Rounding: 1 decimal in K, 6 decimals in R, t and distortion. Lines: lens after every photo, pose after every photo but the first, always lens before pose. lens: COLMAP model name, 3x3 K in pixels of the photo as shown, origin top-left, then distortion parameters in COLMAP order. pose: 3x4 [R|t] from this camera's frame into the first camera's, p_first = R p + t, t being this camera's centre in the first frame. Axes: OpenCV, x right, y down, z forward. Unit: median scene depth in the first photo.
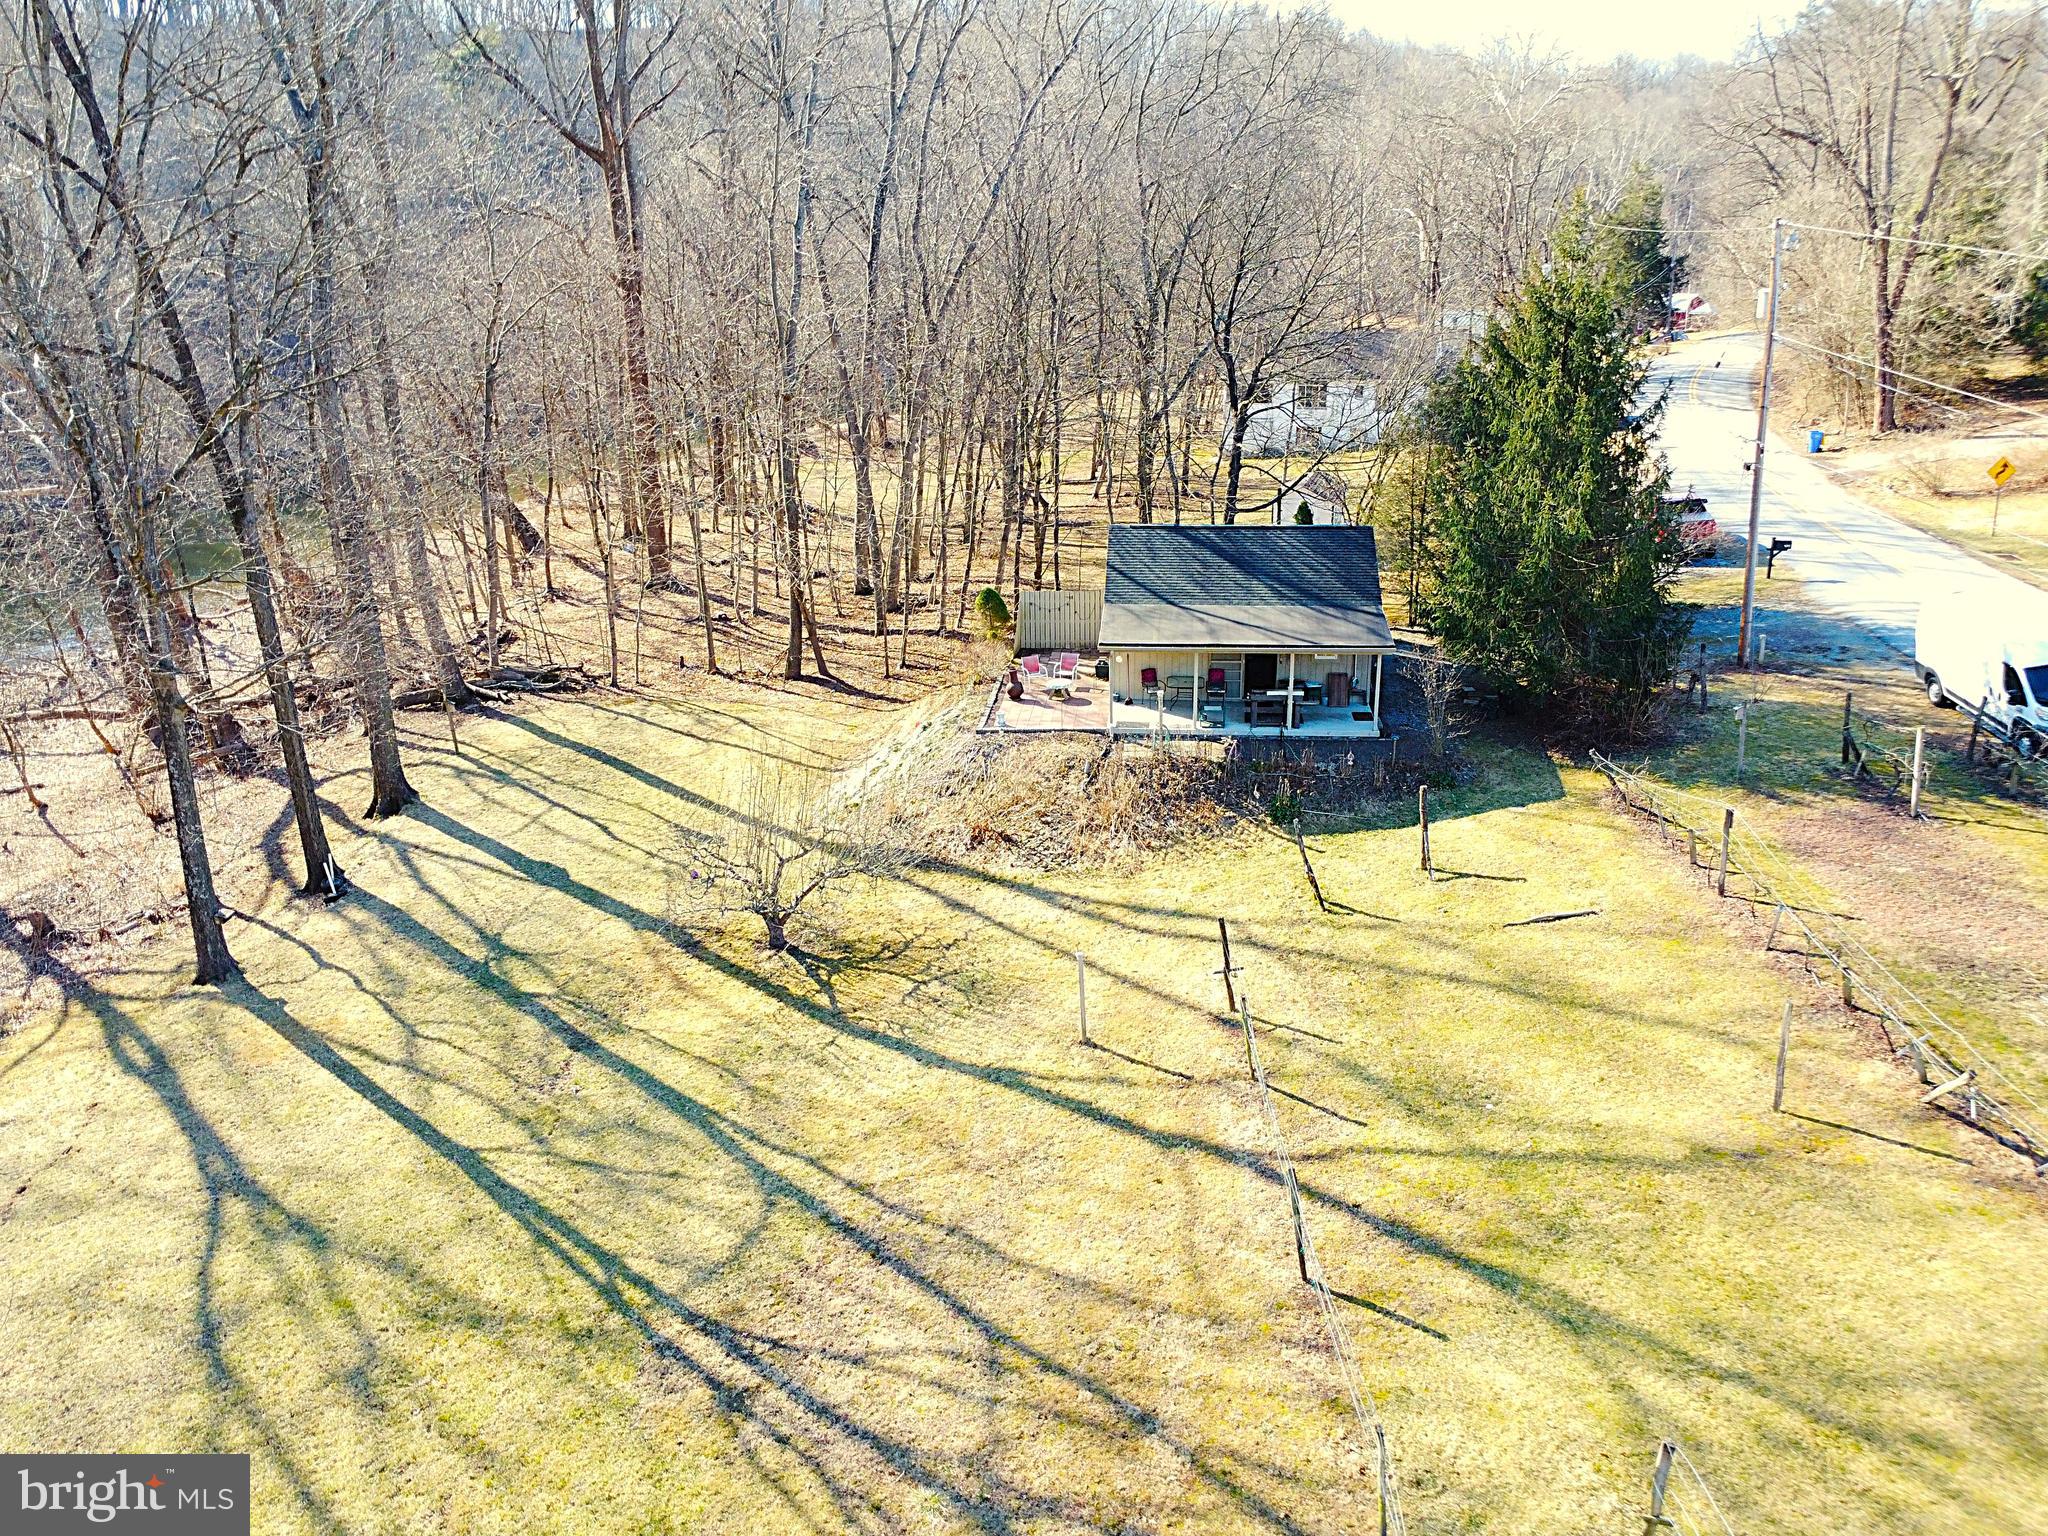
lens RADIAL K [[1424.8, 0, 1024.0], [0, 1424.8, 768.0], [0, 0, 1]] dist [0.000324, 0.000555]
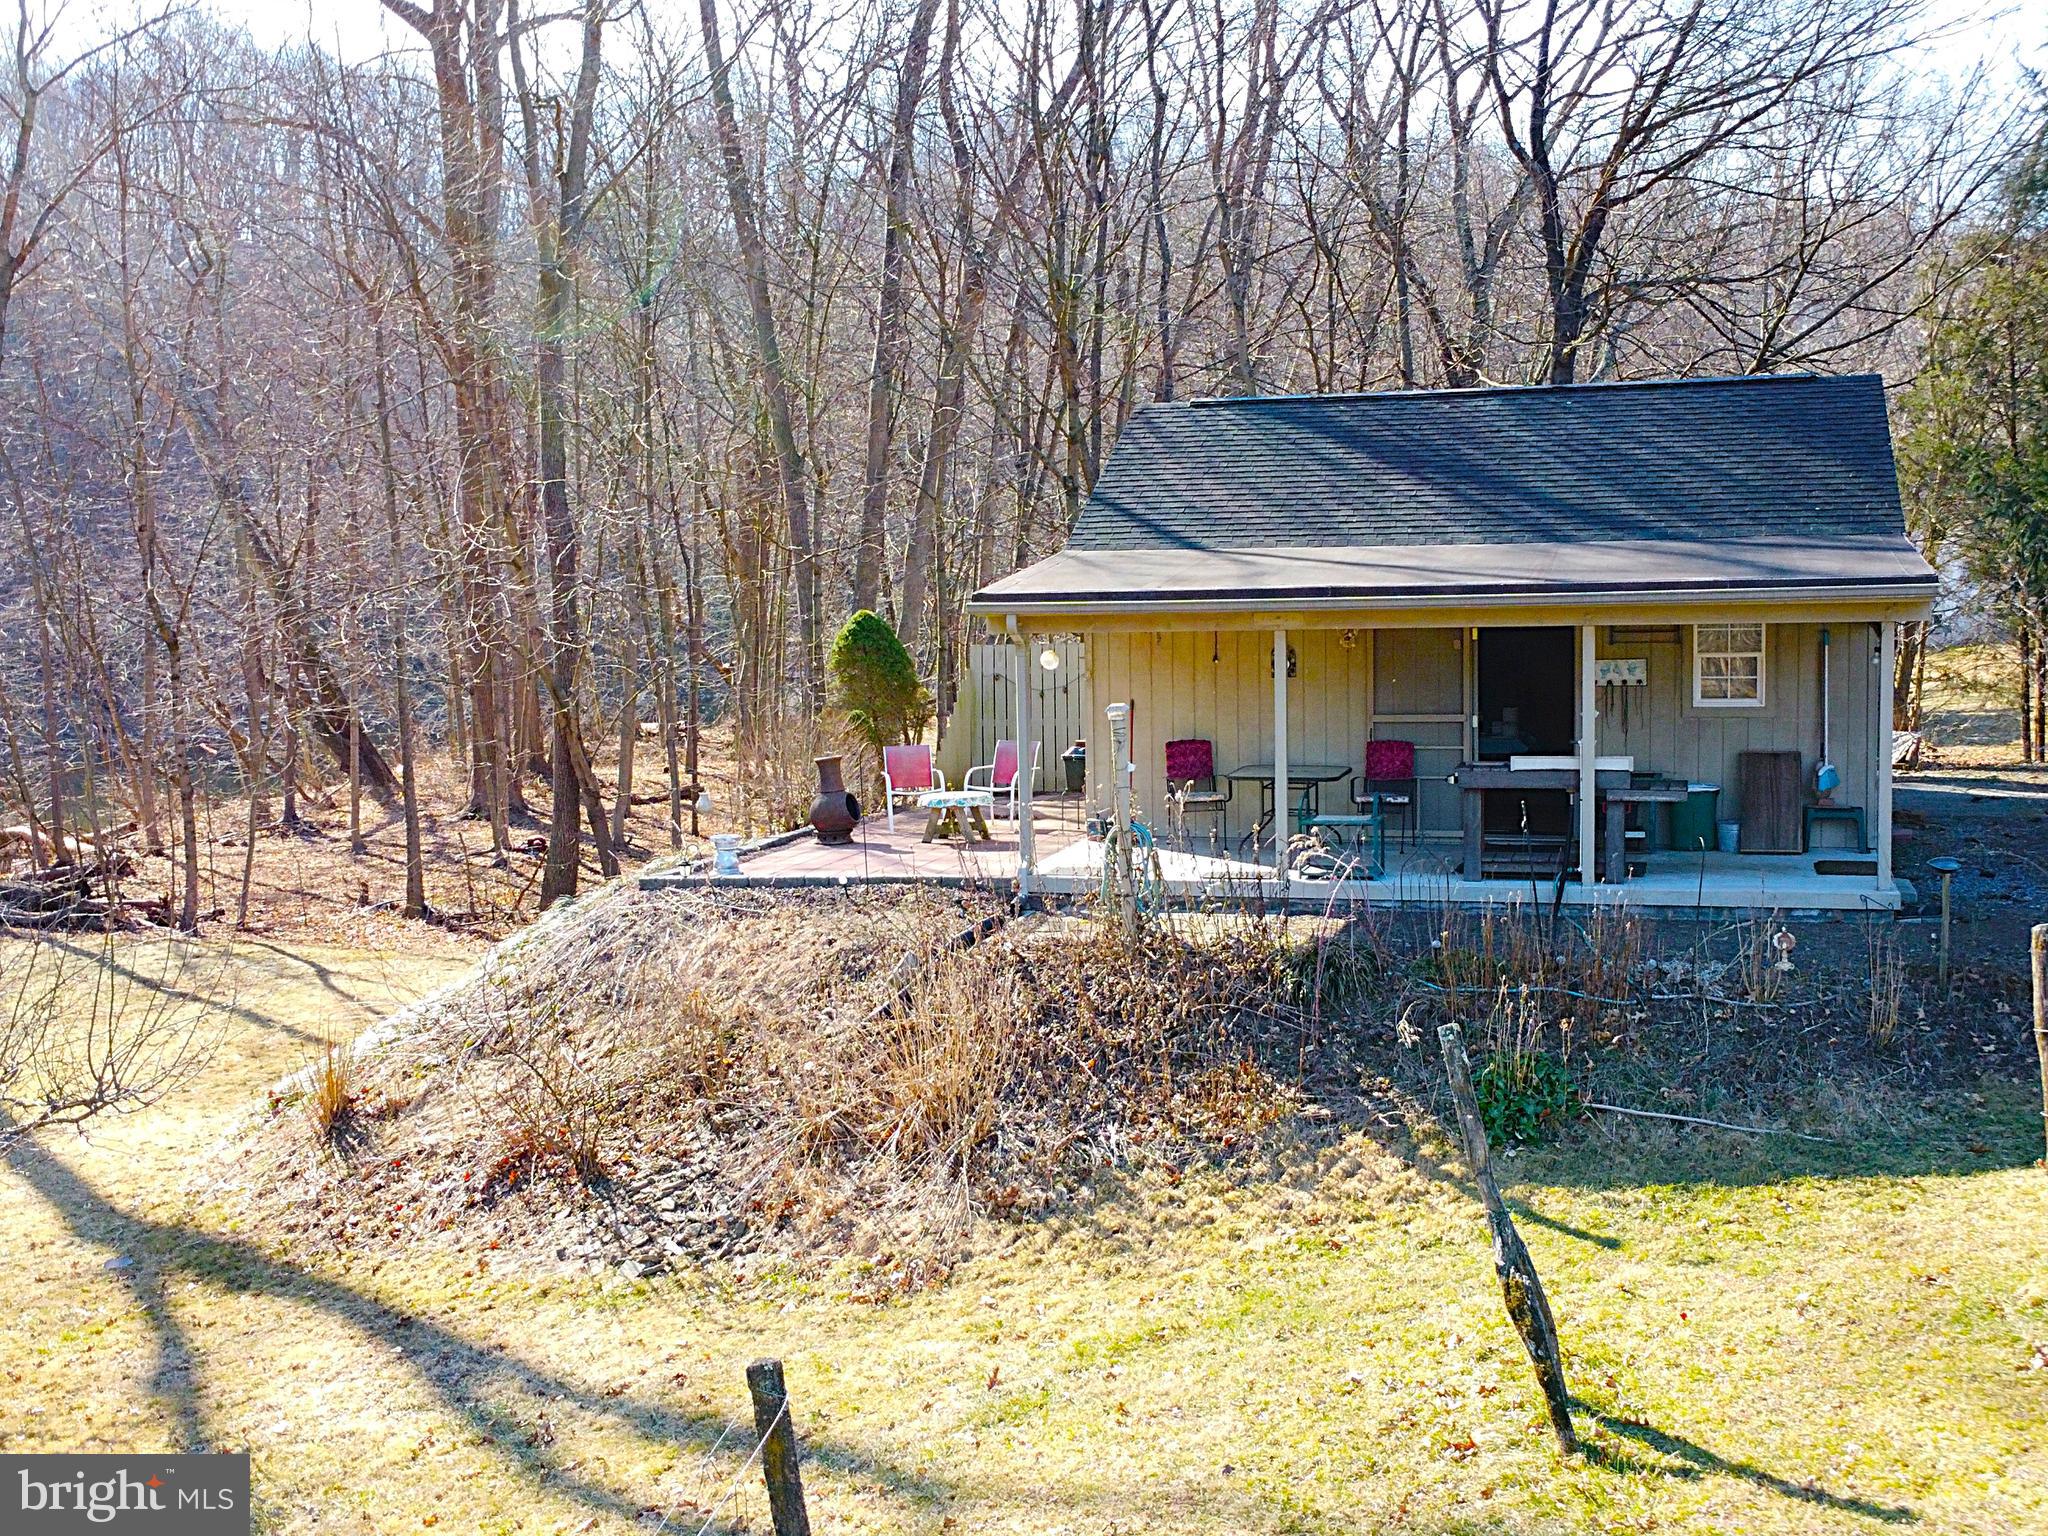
lens RADIAL K [[2251.8, 0, 1024.0], [0, 2251.8, 768.0], [0, 0, 1]] dist [0.000214, 0.010956]
pose [[0.985054, 0.022980, -0.170705, 0.149579], [-0.063190, 0.970173, -0.234032, 0.068579], [0.160235, 0.241321, 0.957125, 0.517801]]
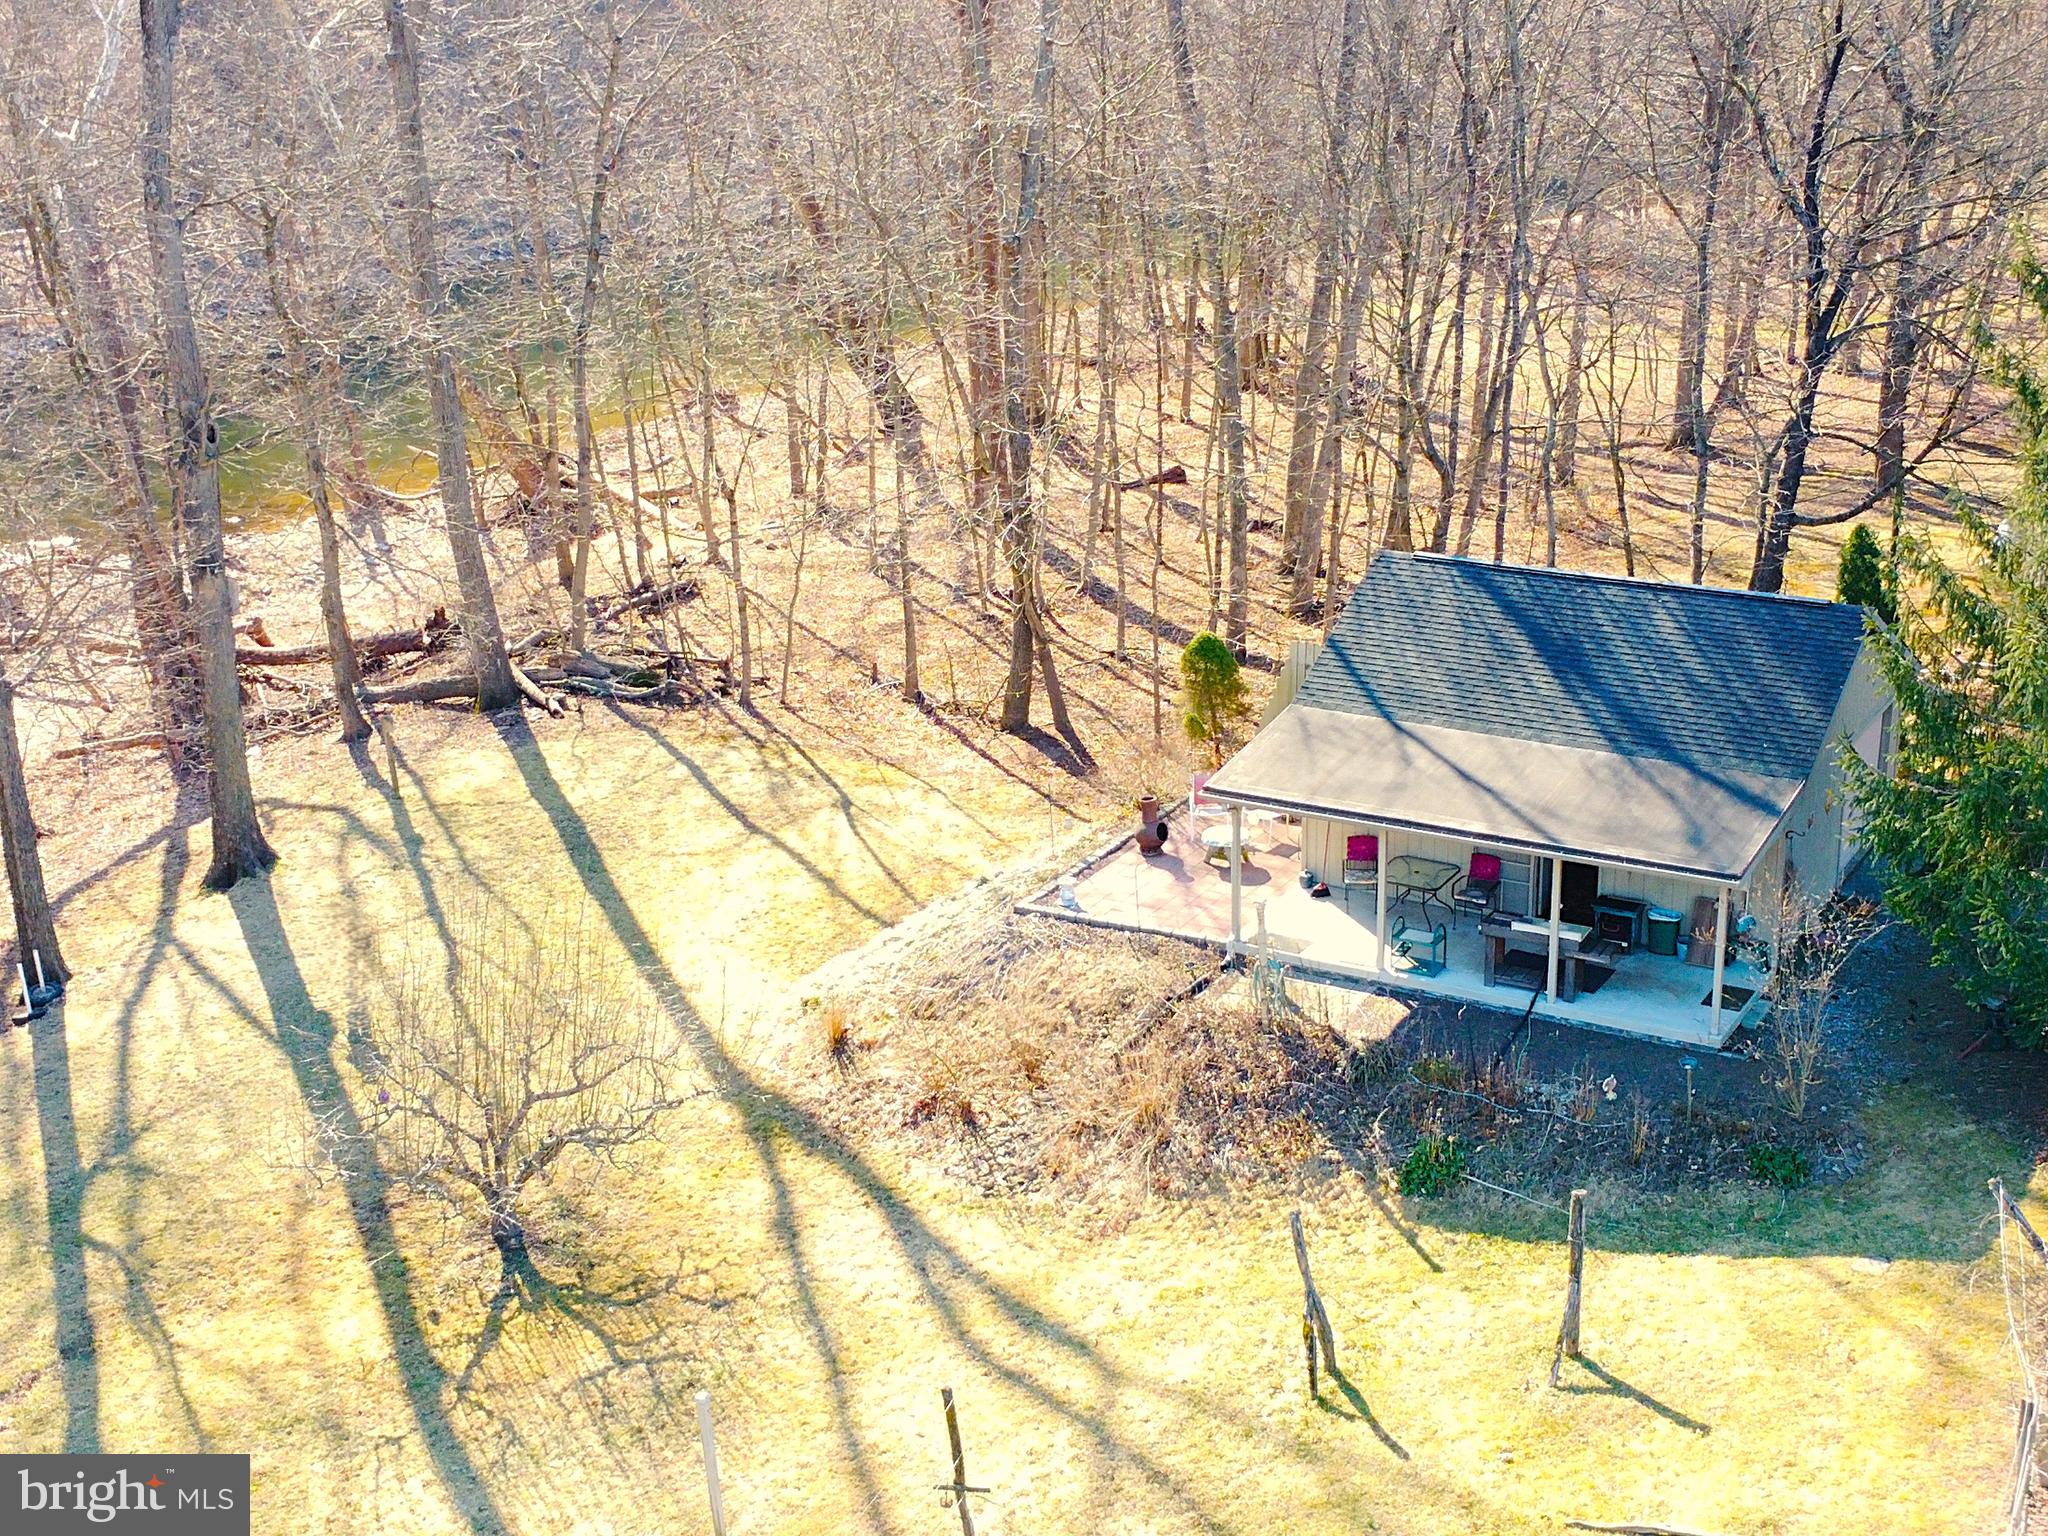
lens RADIAL K [[2534.7, 0, 1024.0], [0, 2534.7, 768.0], [0, 0, 1]] dist [0.003620, -0.010045]
pose [[0.915533, 0.129463, -0.380841, 0.346924], [-0.132325, 0.991028, 0.018784, -0.101141], [0.379856, 0.033197, 0.924450, 0.096508]]
